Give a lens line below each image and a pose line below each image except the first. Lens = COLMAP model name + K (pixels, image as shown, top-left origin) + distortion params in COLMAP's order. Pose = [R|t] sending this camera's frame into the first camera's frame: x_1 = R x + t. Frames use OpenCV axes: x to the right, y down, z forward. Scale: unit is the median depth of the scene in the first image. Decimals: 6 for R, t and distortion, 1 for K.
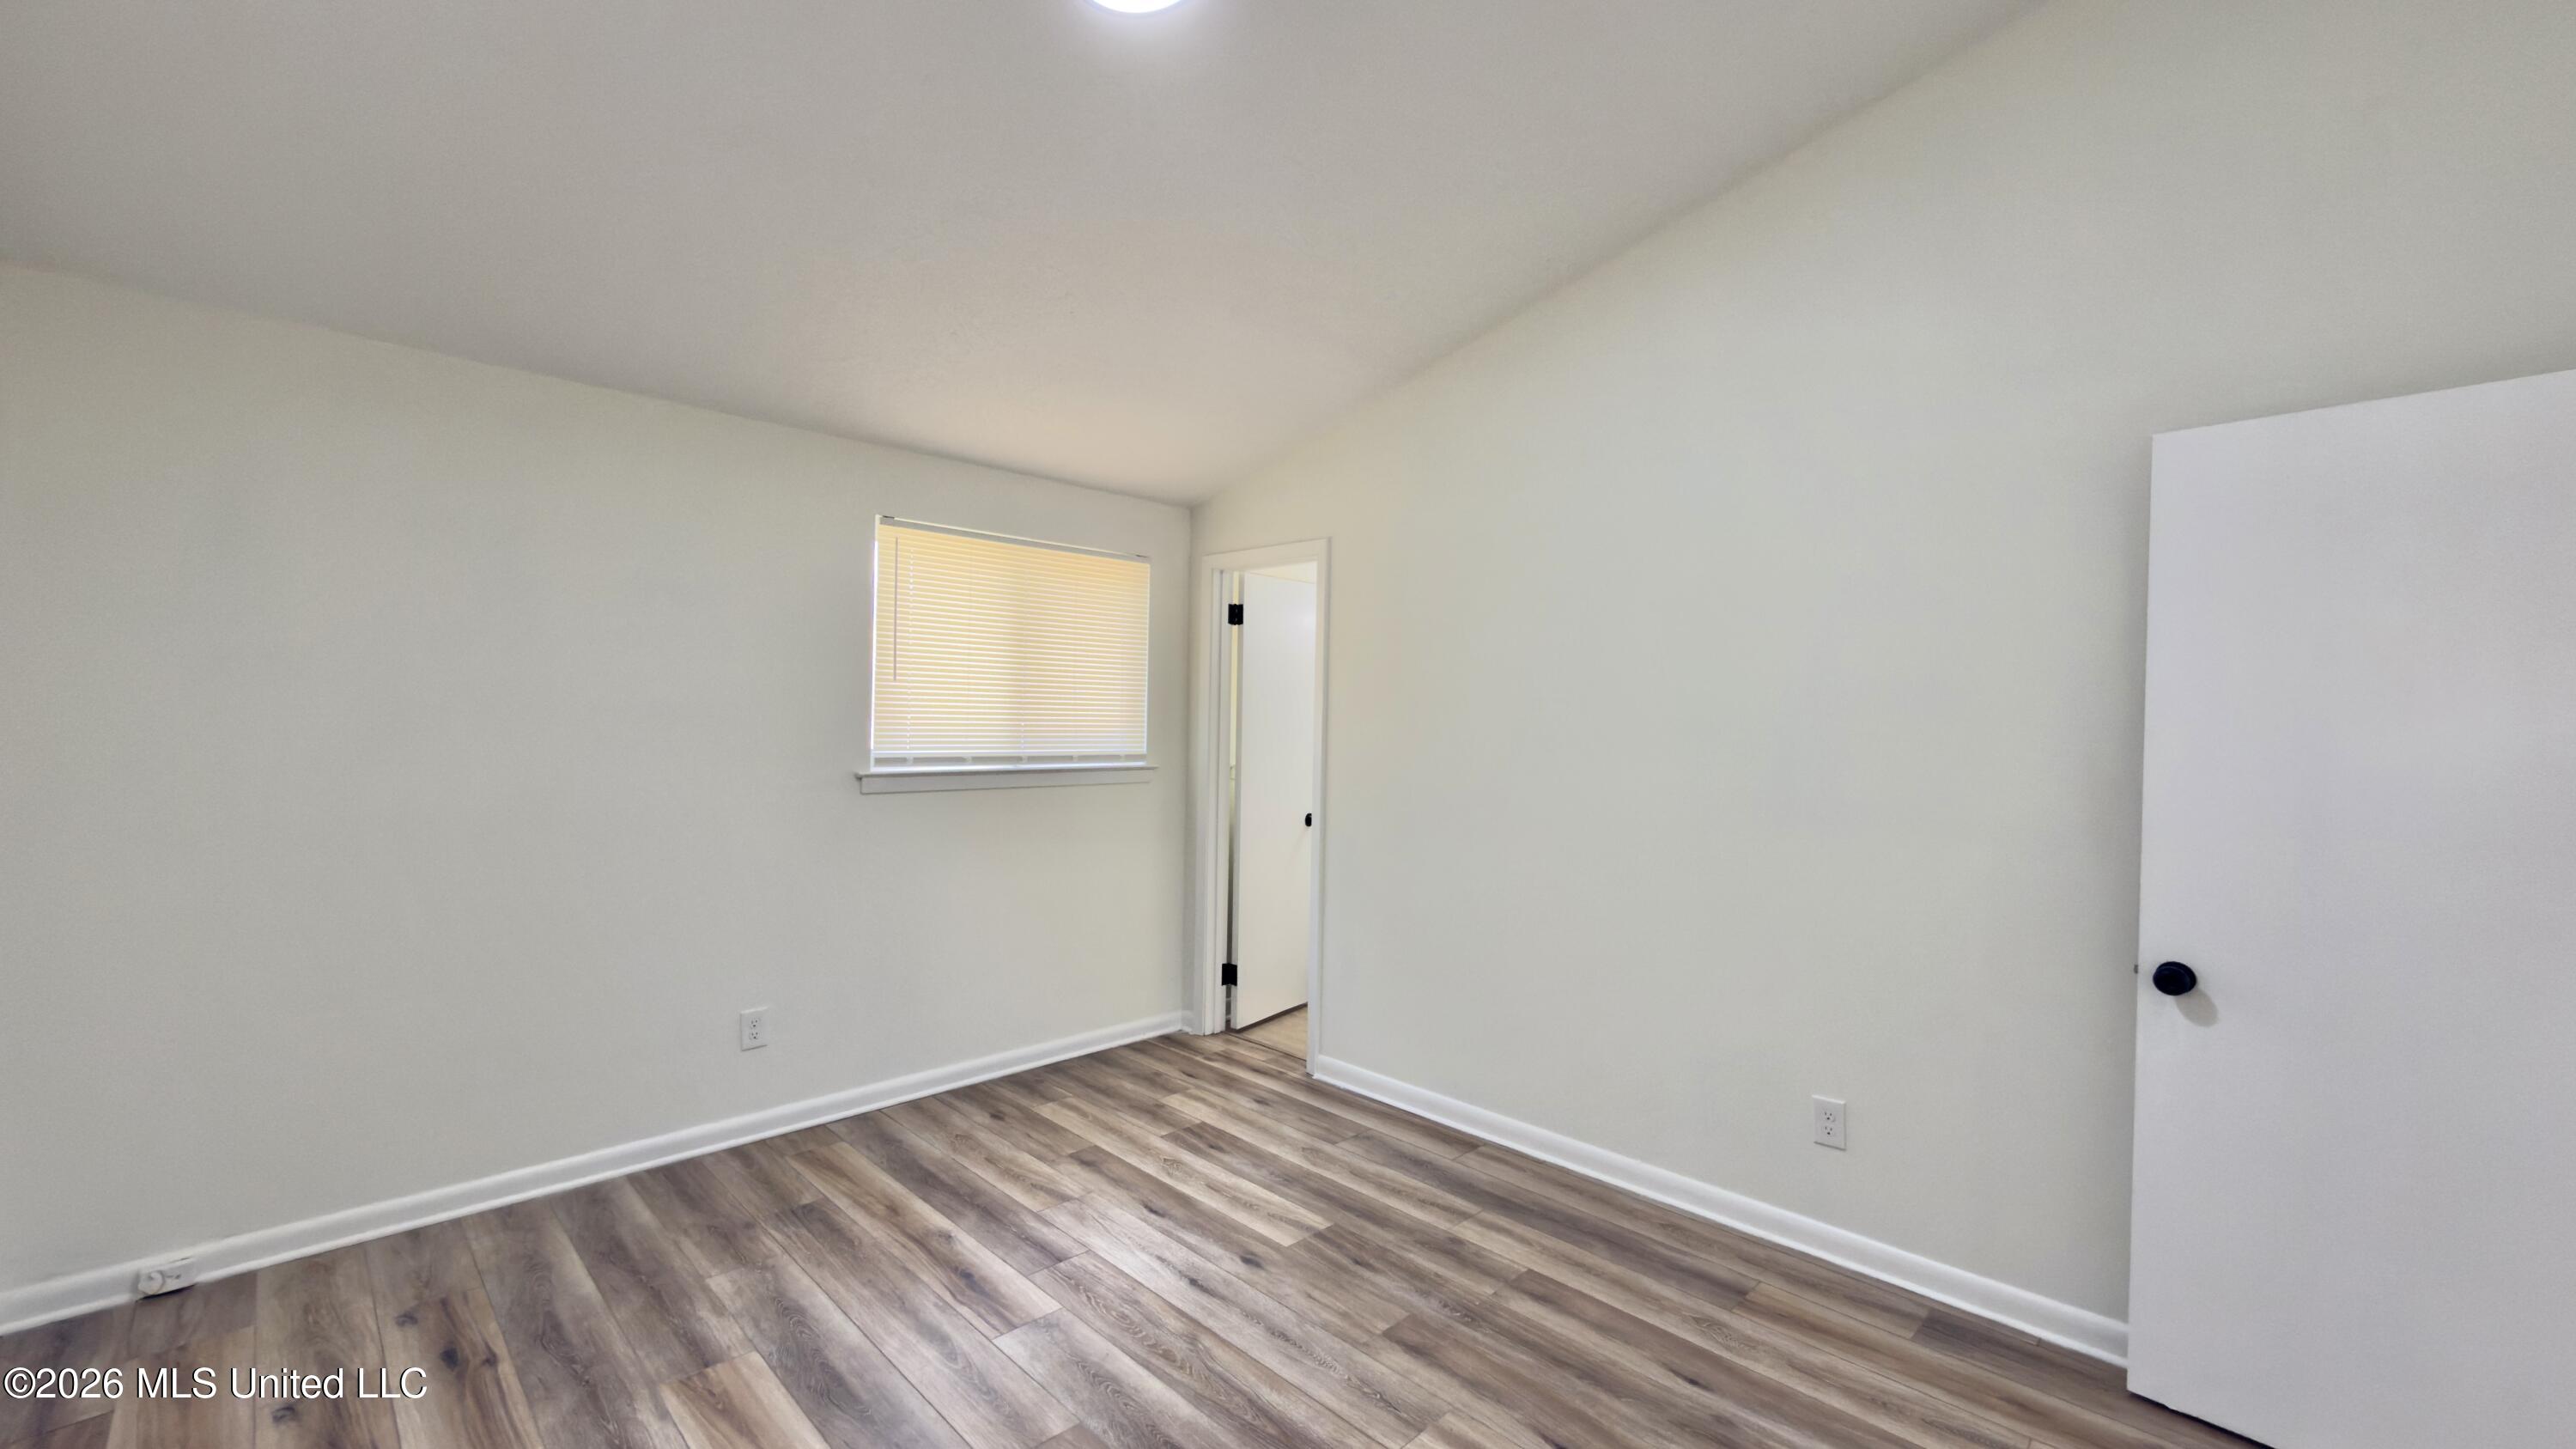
lens RADIAL K [[1024.0, 0, 1288.0], [0, 1024.0, 724.5], [0, 0, 1]] dist [-0.001812, -0.000091]
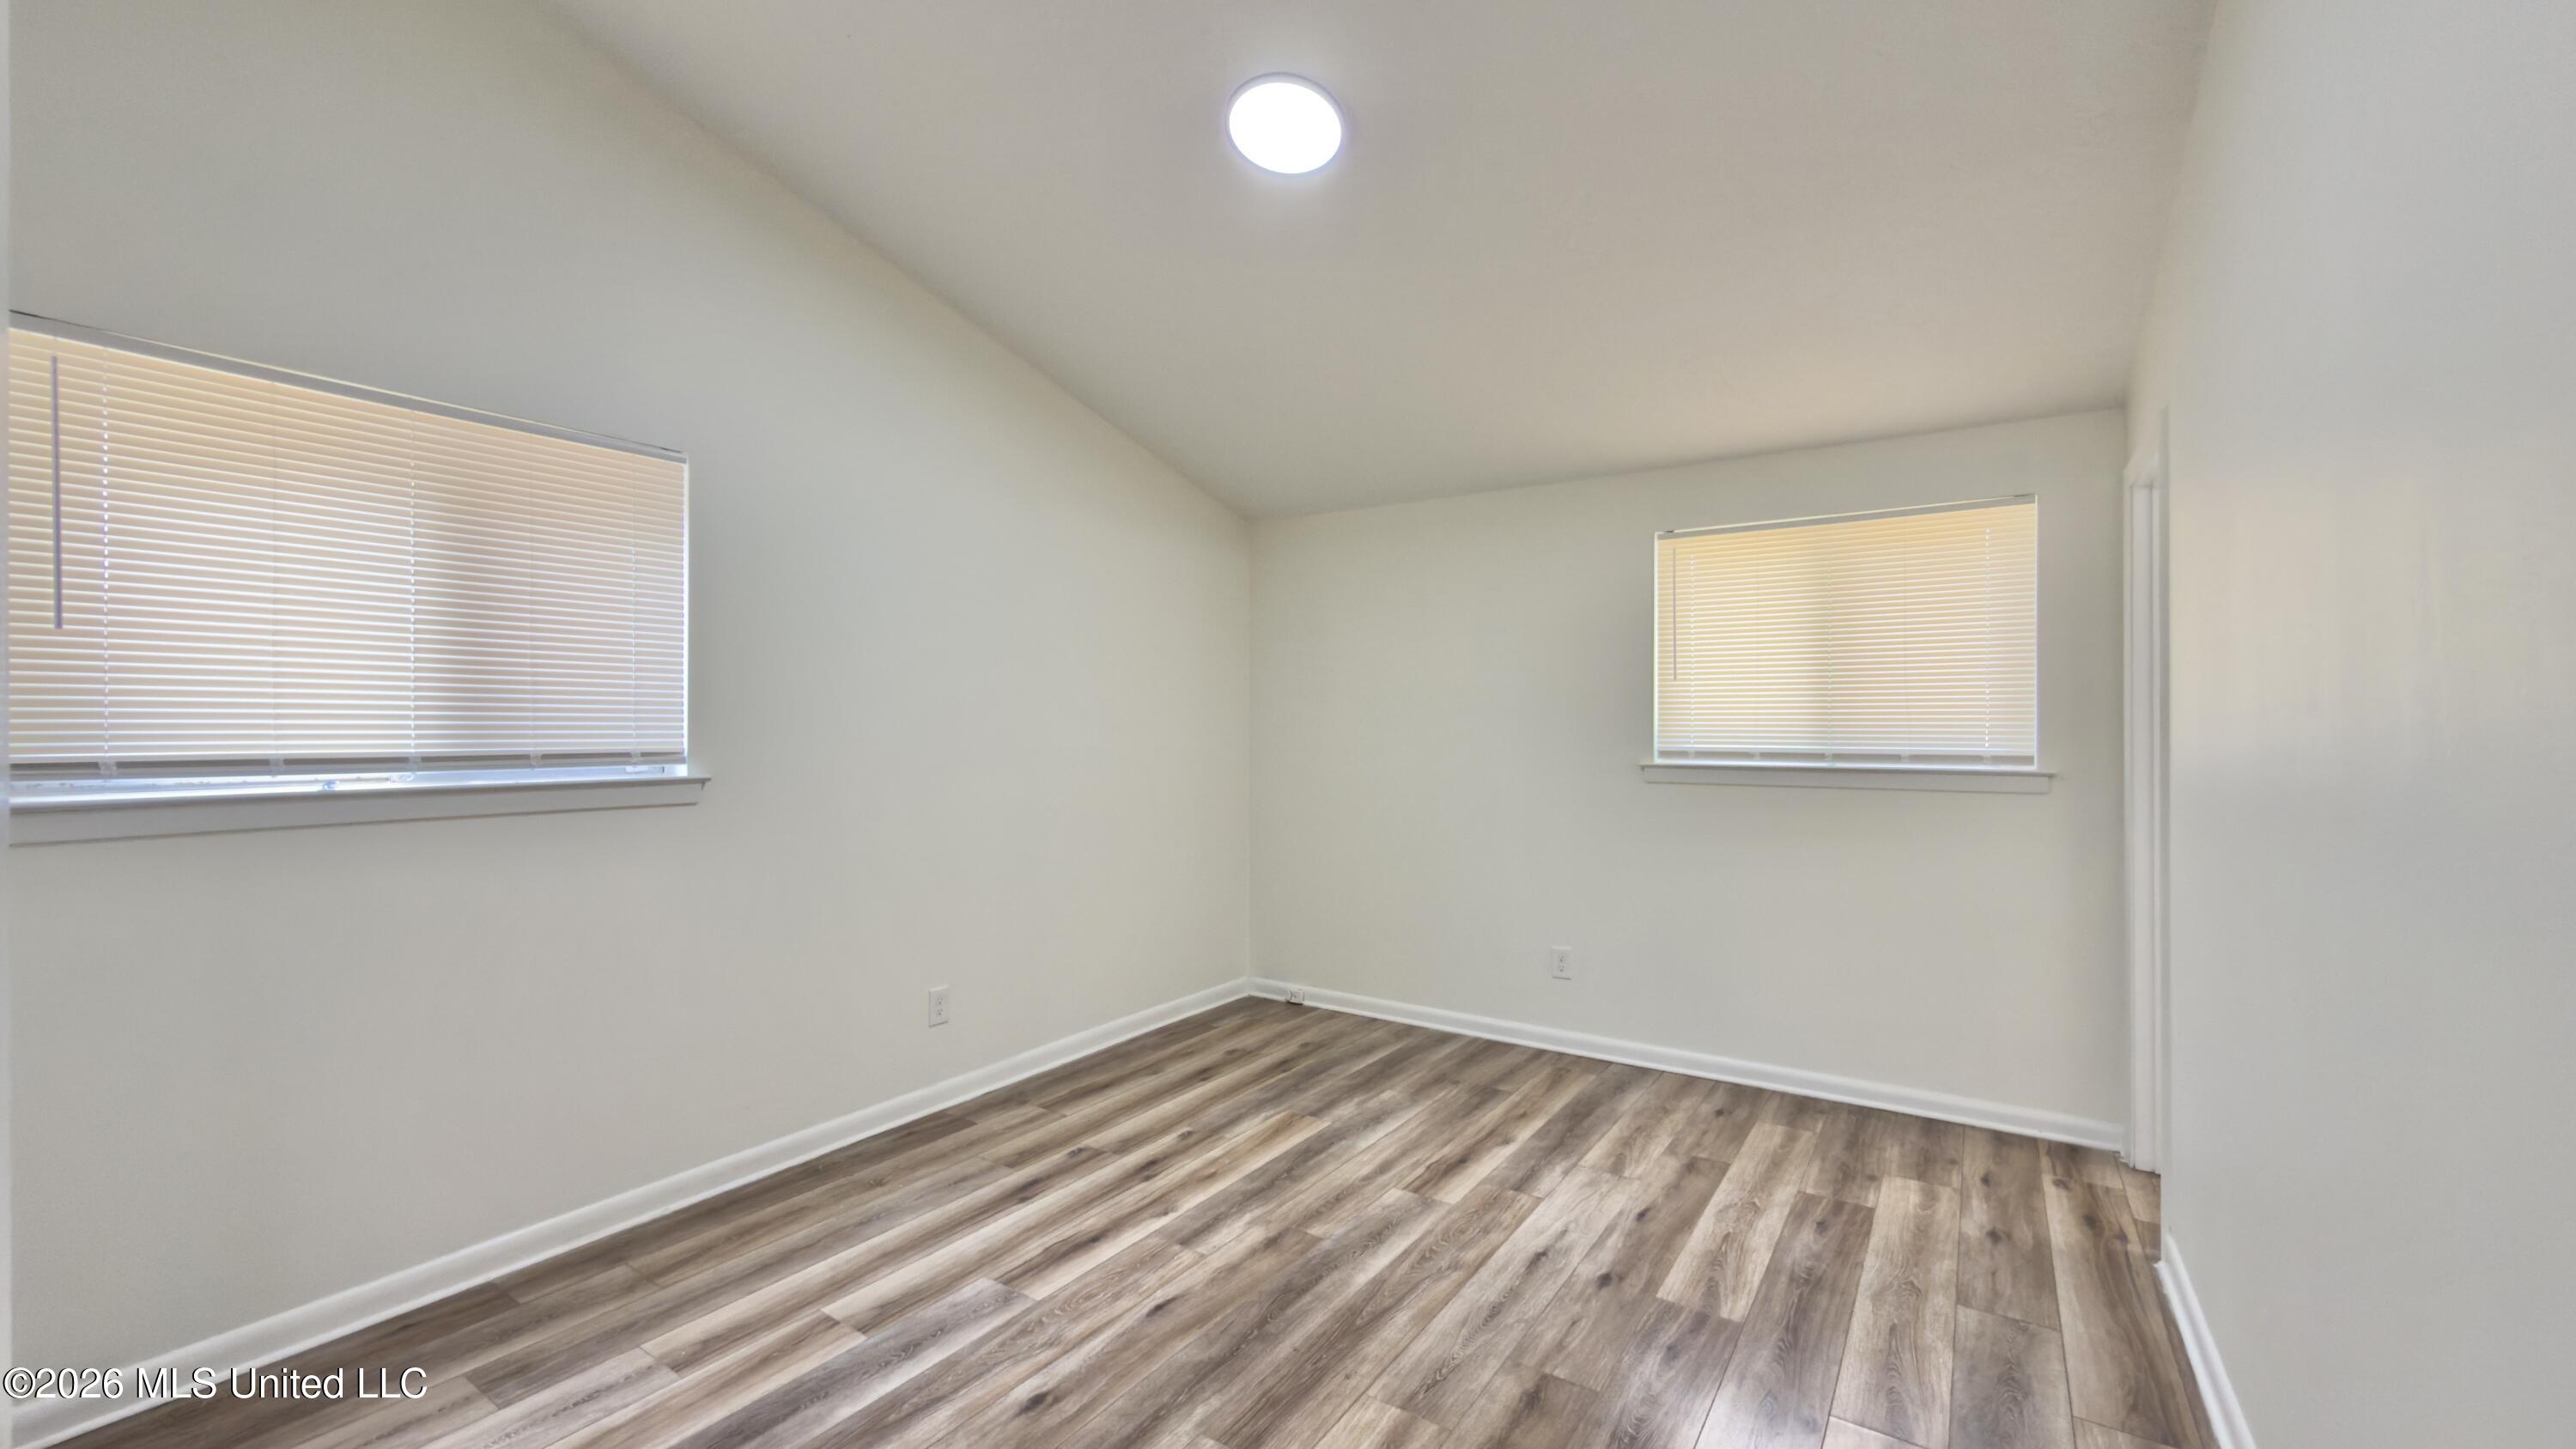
lens RADIAL K [[1026.4, 0, 1288.0], [0, 1026.4, 724.5], [0, 0, 1]] dist [-0.000657, -0.000002]
pose [[0.191314, -0.023671, -0.981243, 0.694496], [-0.003204, 0.999689, -0.024740, 0.037510], [0.981524, 0.007877, 0.191179, 0.444861]]
